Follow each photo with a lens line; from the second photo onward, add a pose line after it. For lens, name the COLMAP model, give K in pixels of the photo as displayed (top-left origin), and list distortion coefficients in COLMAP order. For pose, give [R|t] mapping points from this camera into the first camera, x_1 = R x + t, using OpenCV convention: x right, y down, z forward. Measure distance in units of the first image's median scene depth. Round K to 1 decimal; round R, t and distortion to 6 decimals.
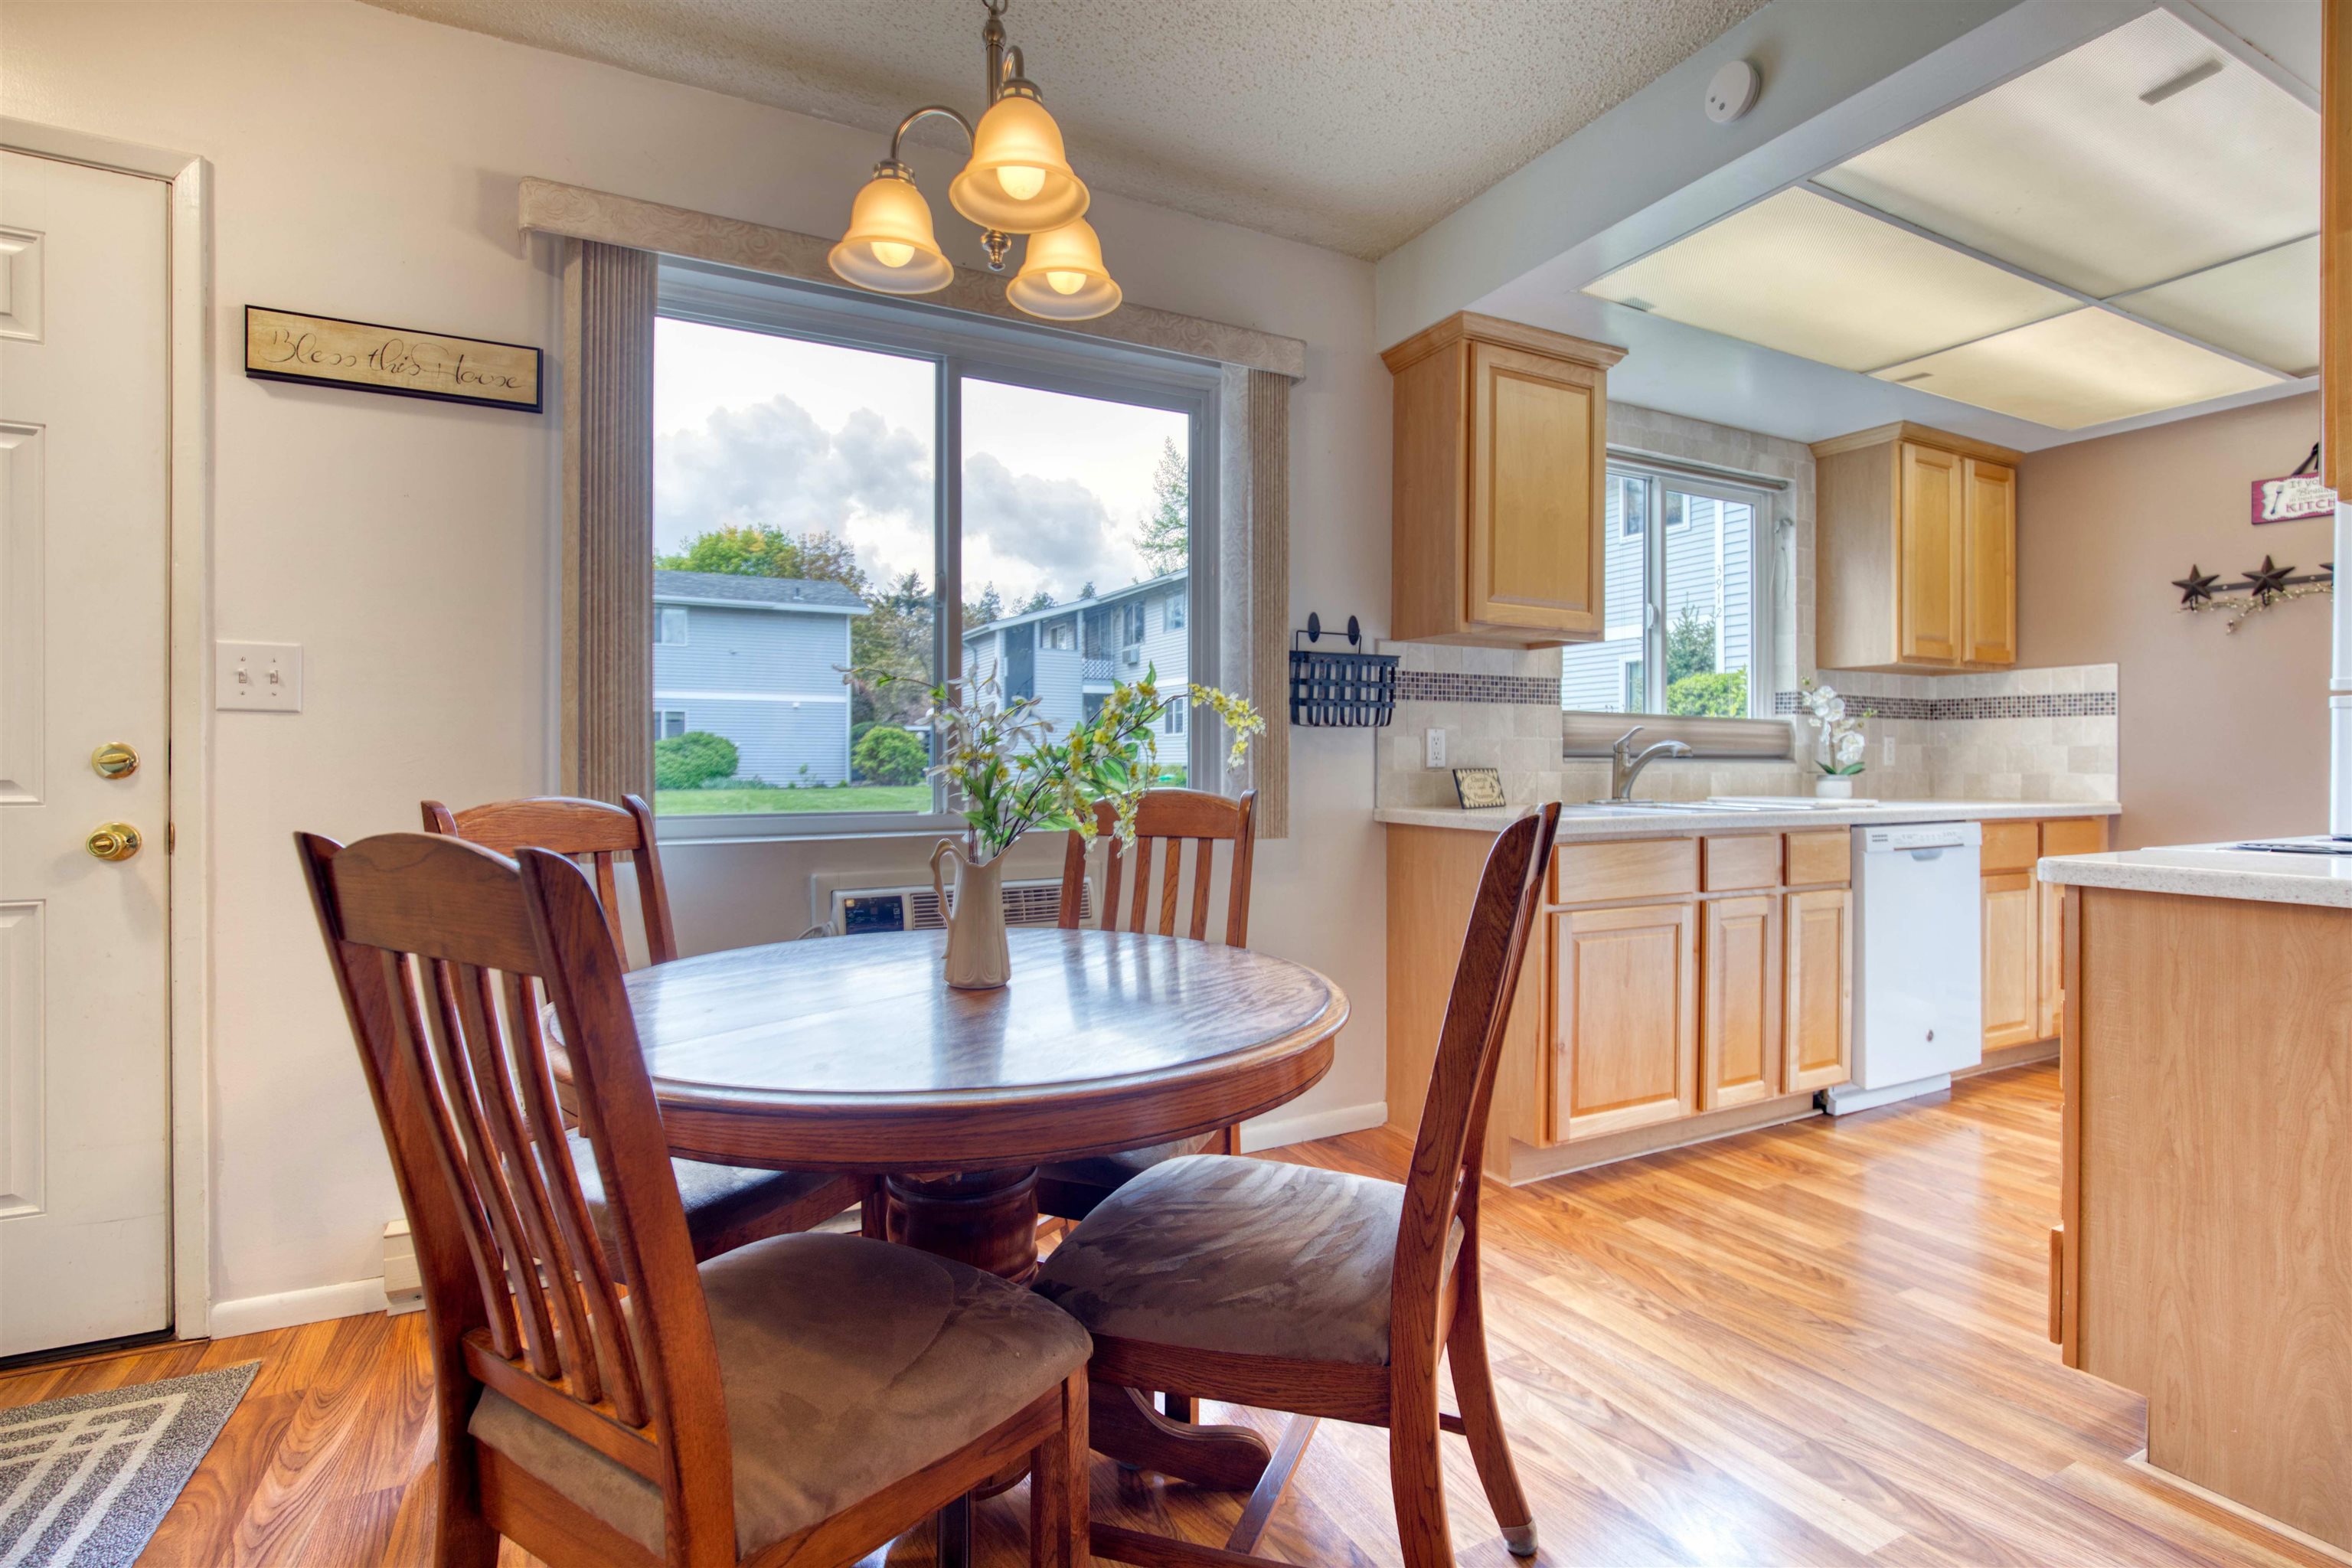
lens RADIAL K [[1152.7, 0, 1185.6], [0, 1152.7, 789.9], [0, 0, 1]] dist [-0.022831, 0.008202]
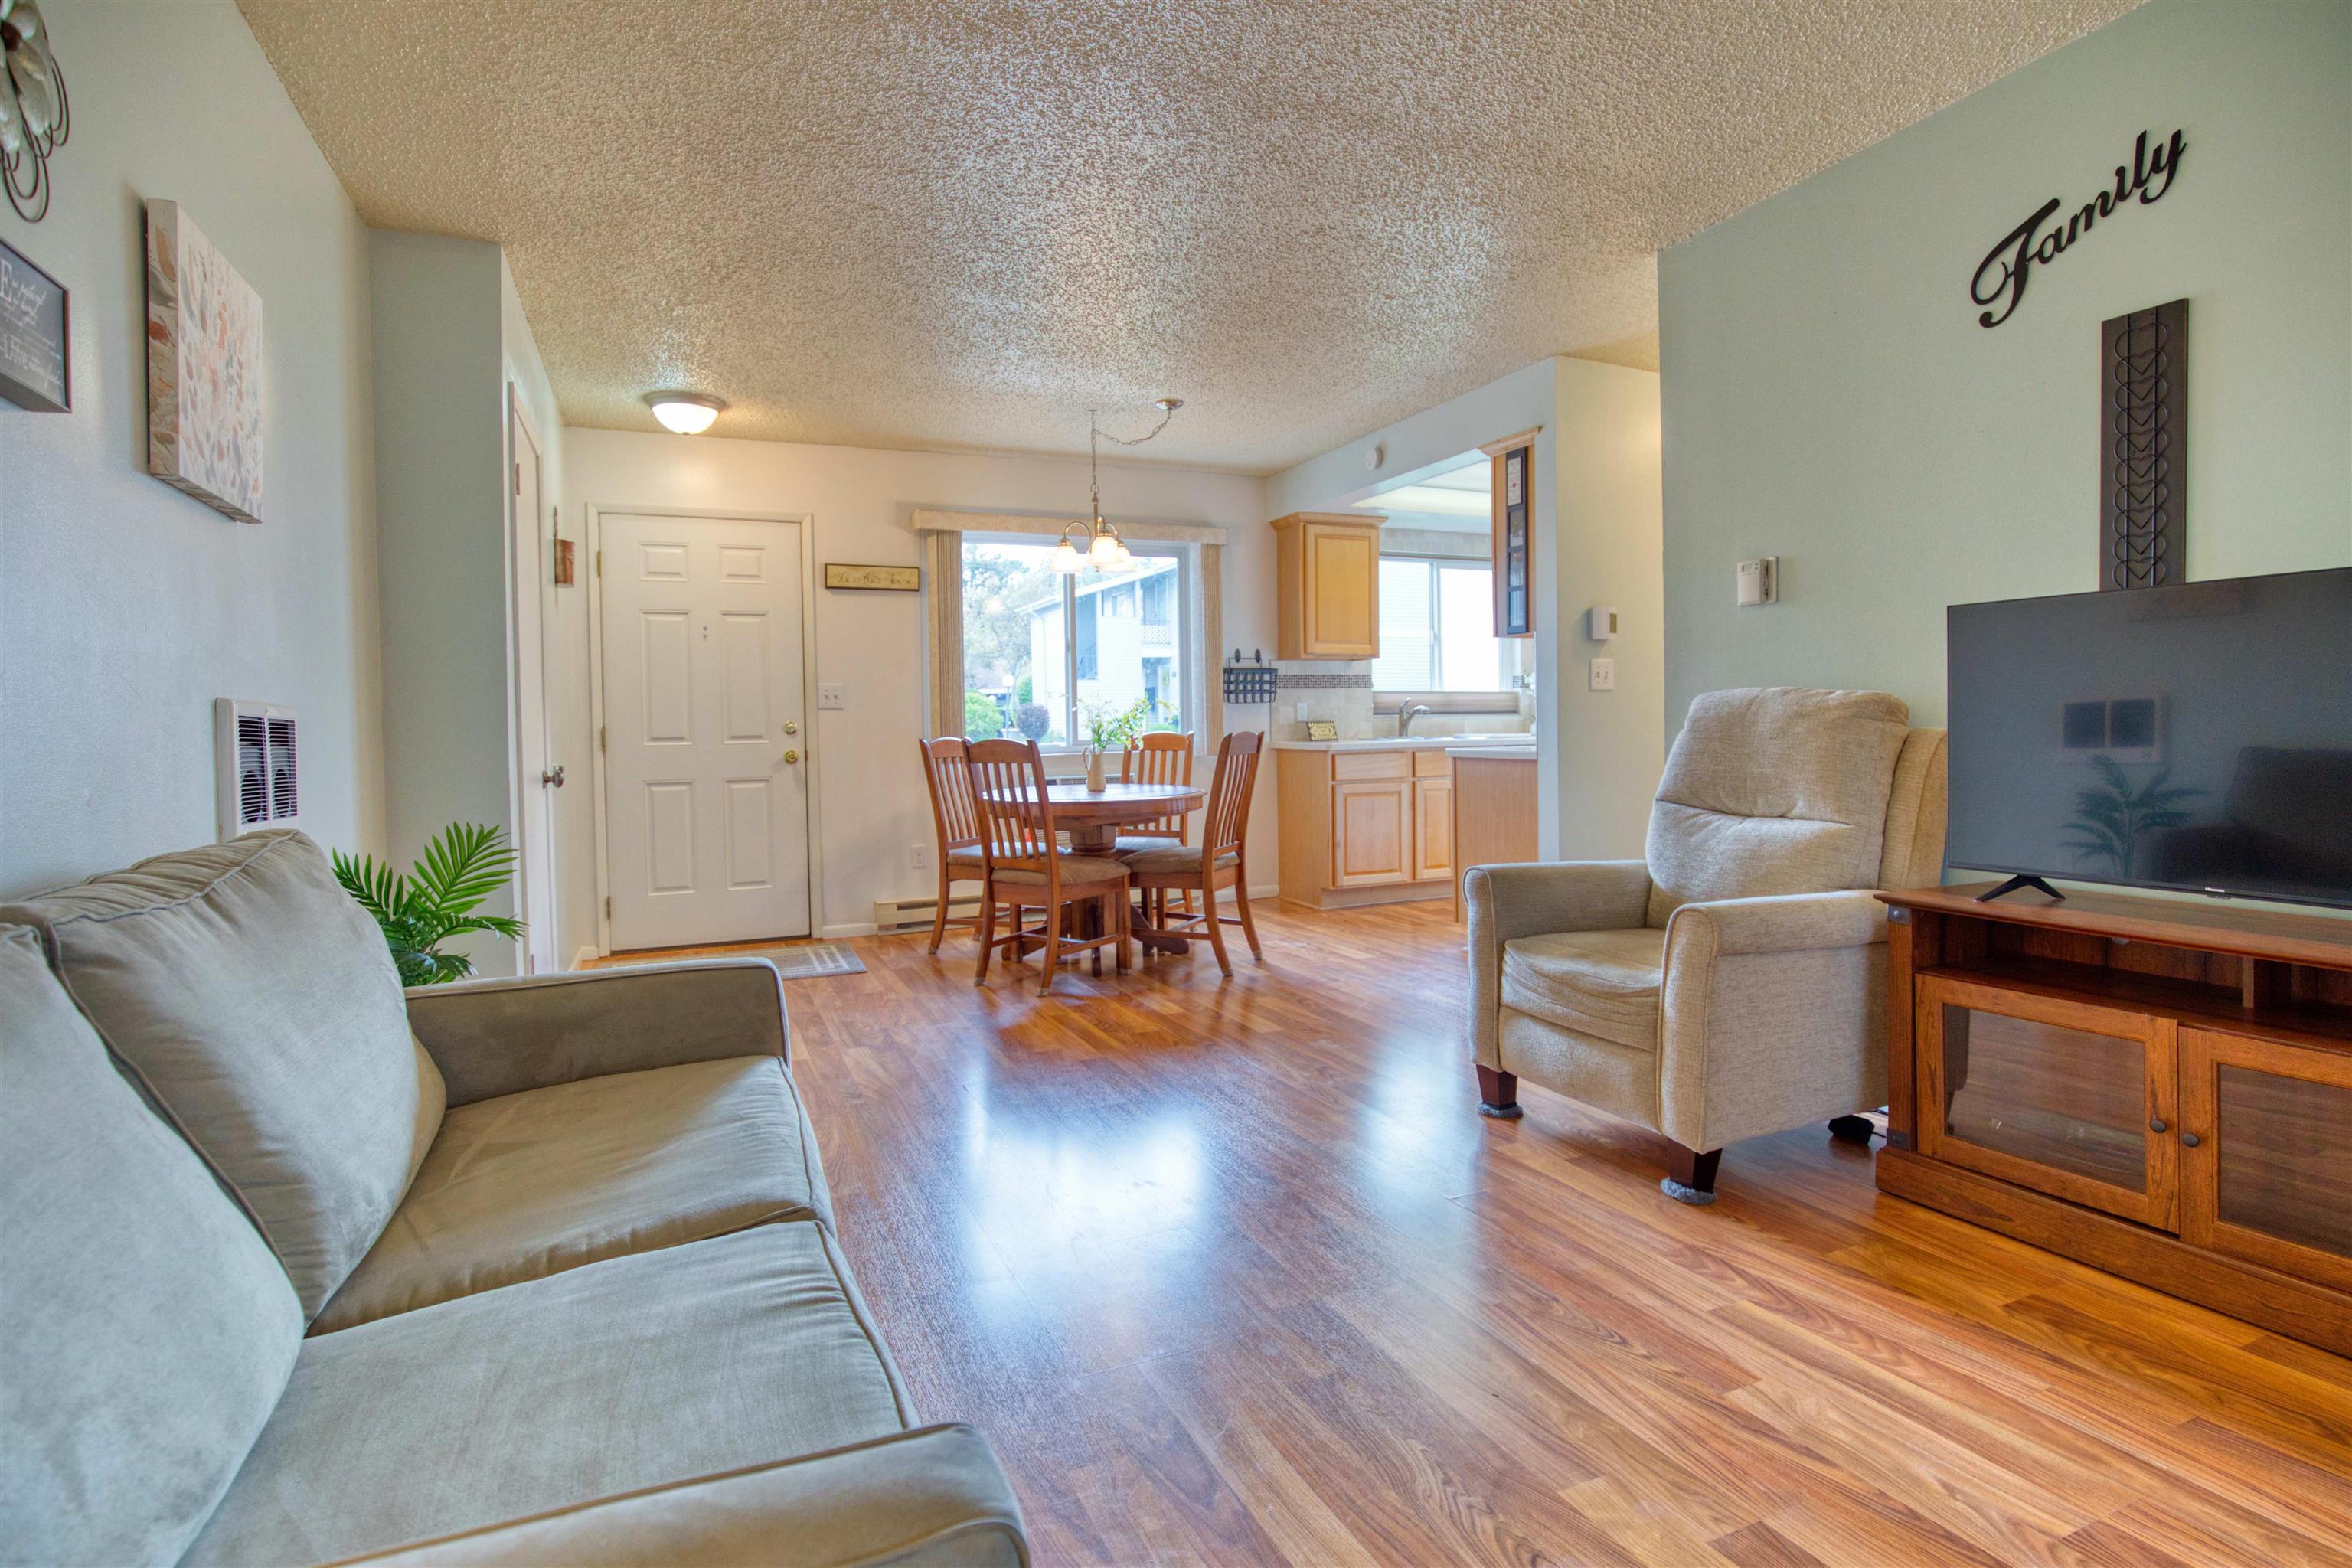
lens RADIAL K [[1152.7, 0, 1153.7], [0, 1152.7, 839.7], [0, 0, 1]] dist [-0.022831, 0.008202]
pose [[0.996506, -0.010644, -0.082839, 0.130581], [0.017248, 0.996692, 0.079425, 0.024993], [0.081720, -0.080576, 0.993393, -1.160442]]
